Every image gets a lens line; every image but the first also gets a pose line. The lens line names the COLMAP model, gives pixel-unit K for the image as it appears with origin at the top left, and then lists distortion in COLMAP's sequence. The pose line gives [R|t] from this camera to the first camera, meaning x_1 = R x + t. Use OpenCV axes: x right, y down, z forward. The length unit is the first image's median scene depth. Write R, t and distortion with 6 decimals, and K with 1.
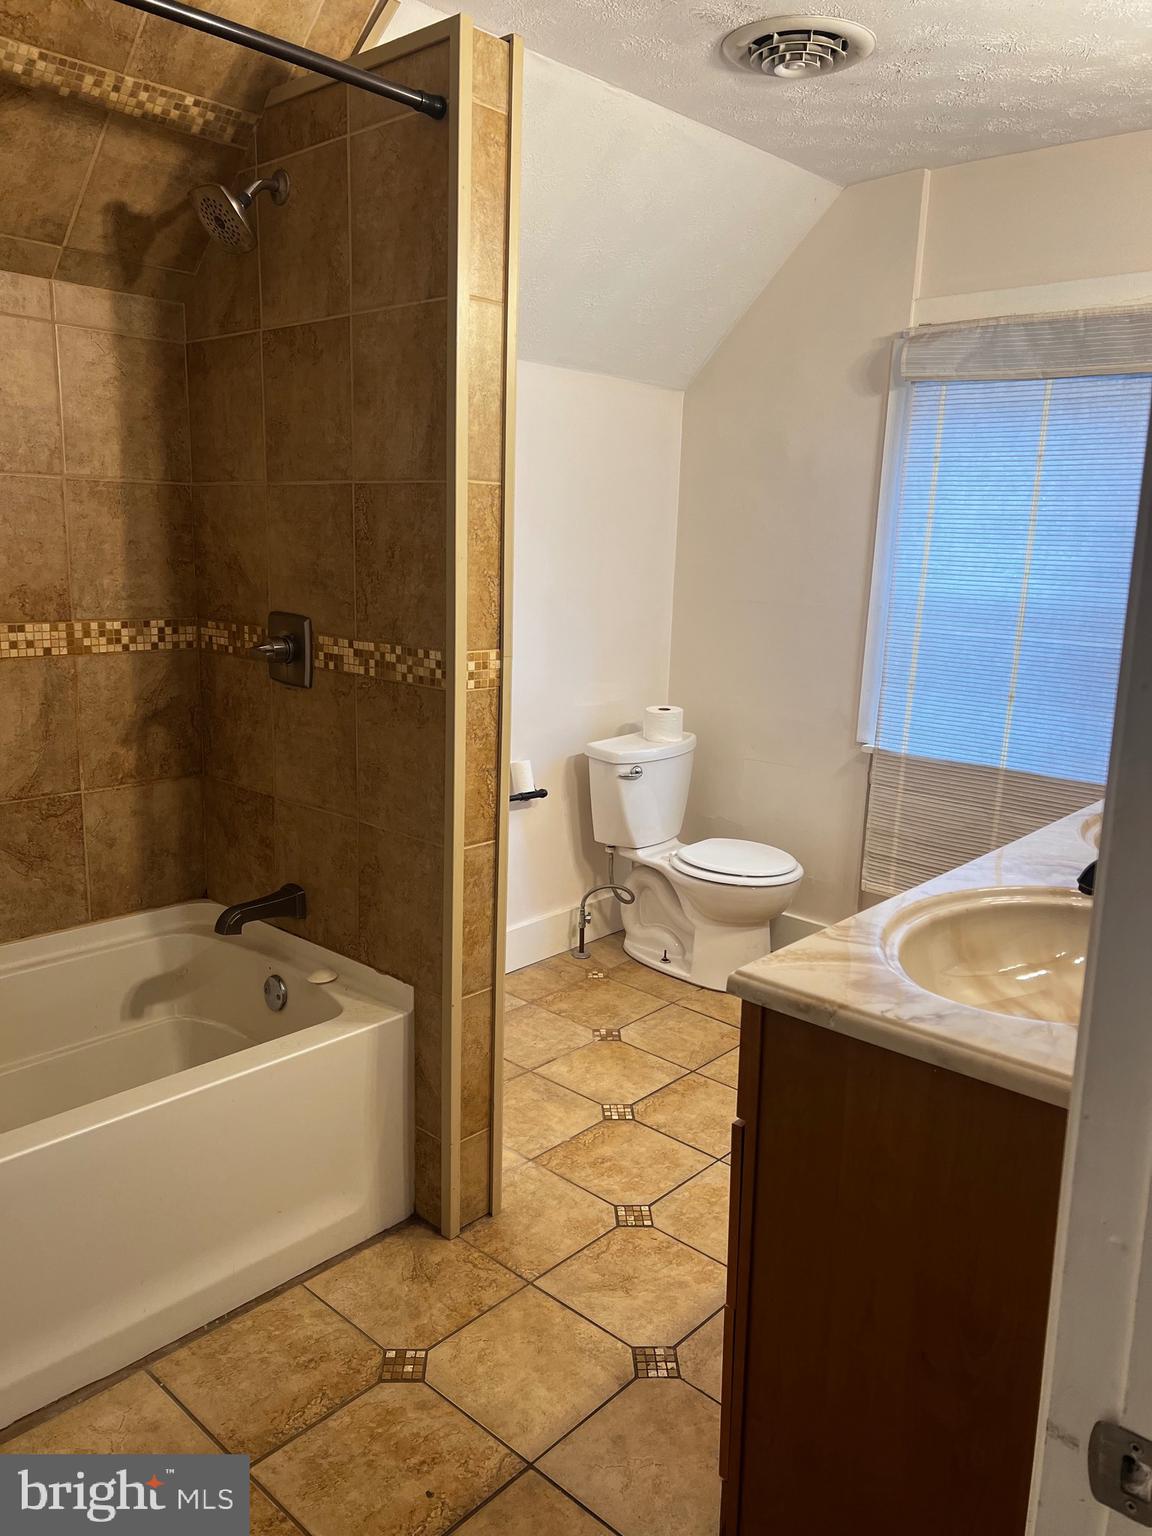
lens RADIAL K [[1152.2, 0, 589.5], [0, 1152.2, 763.2], [0, 0, 1]] dist [0.051470, -0.038607]
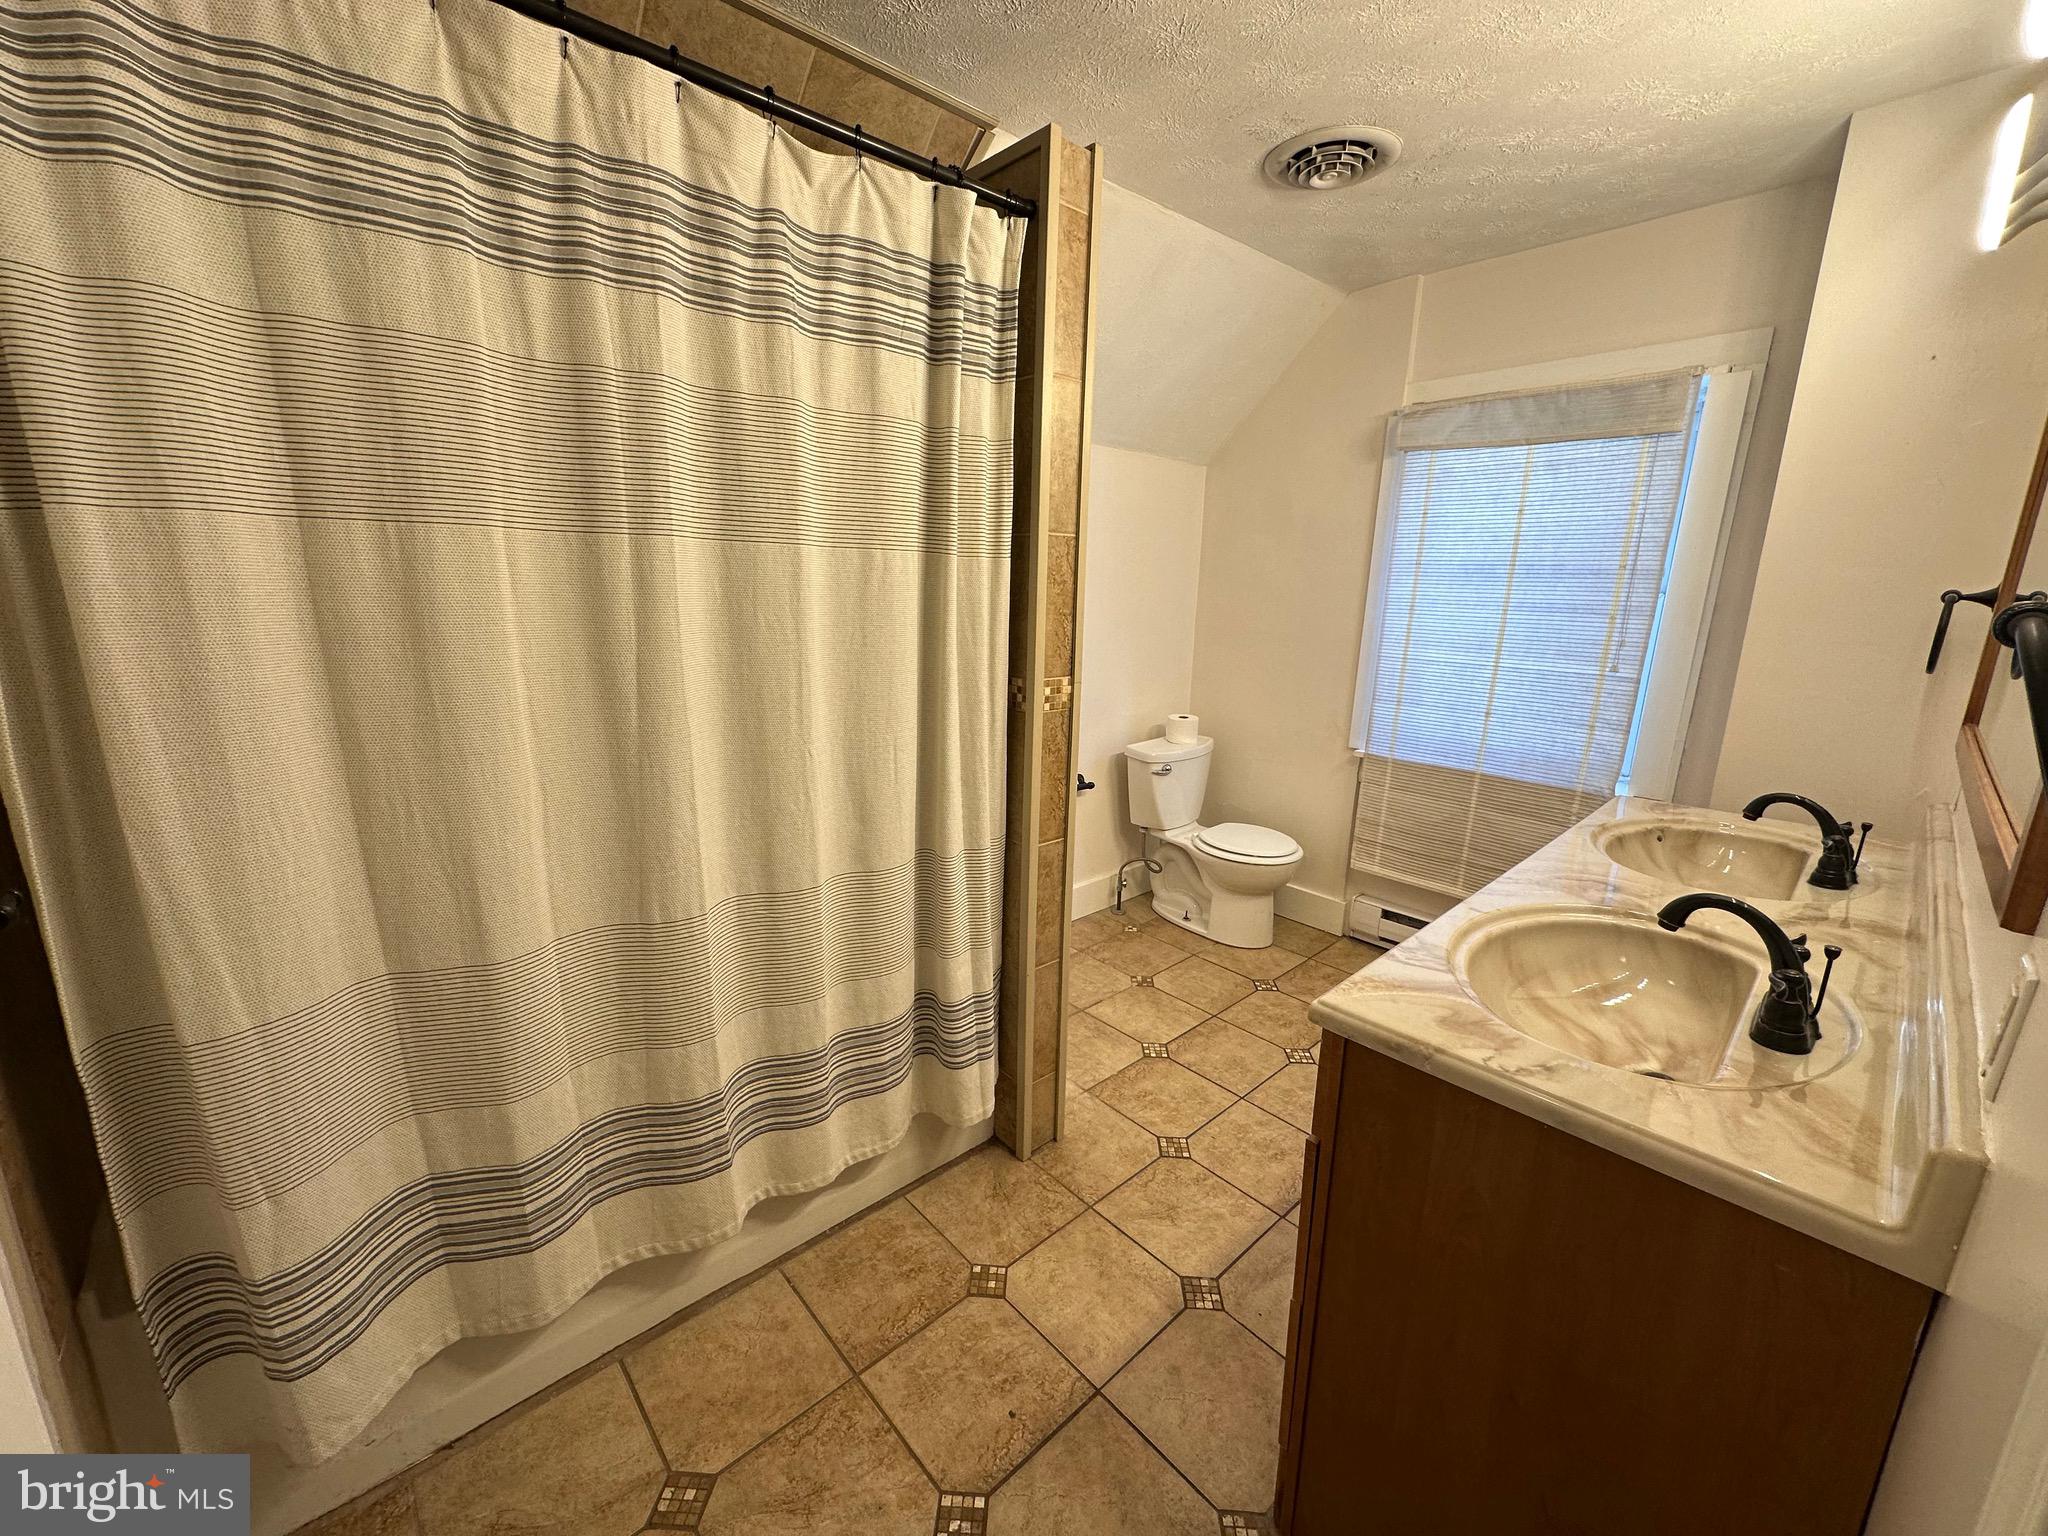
lens RADIAL K [[812.3, 0, 1016.3], [0, 812.3, 756.3], [0, 0, 1]] dist [0.003858, 0.000603]
pose [[0.994185, 0.012699, -0.106938, -0.043592], [-0.011054, 0.999812, 0.015960, -0.030370], [0.107121, -0.014685, 0.994138, 0.167032]]
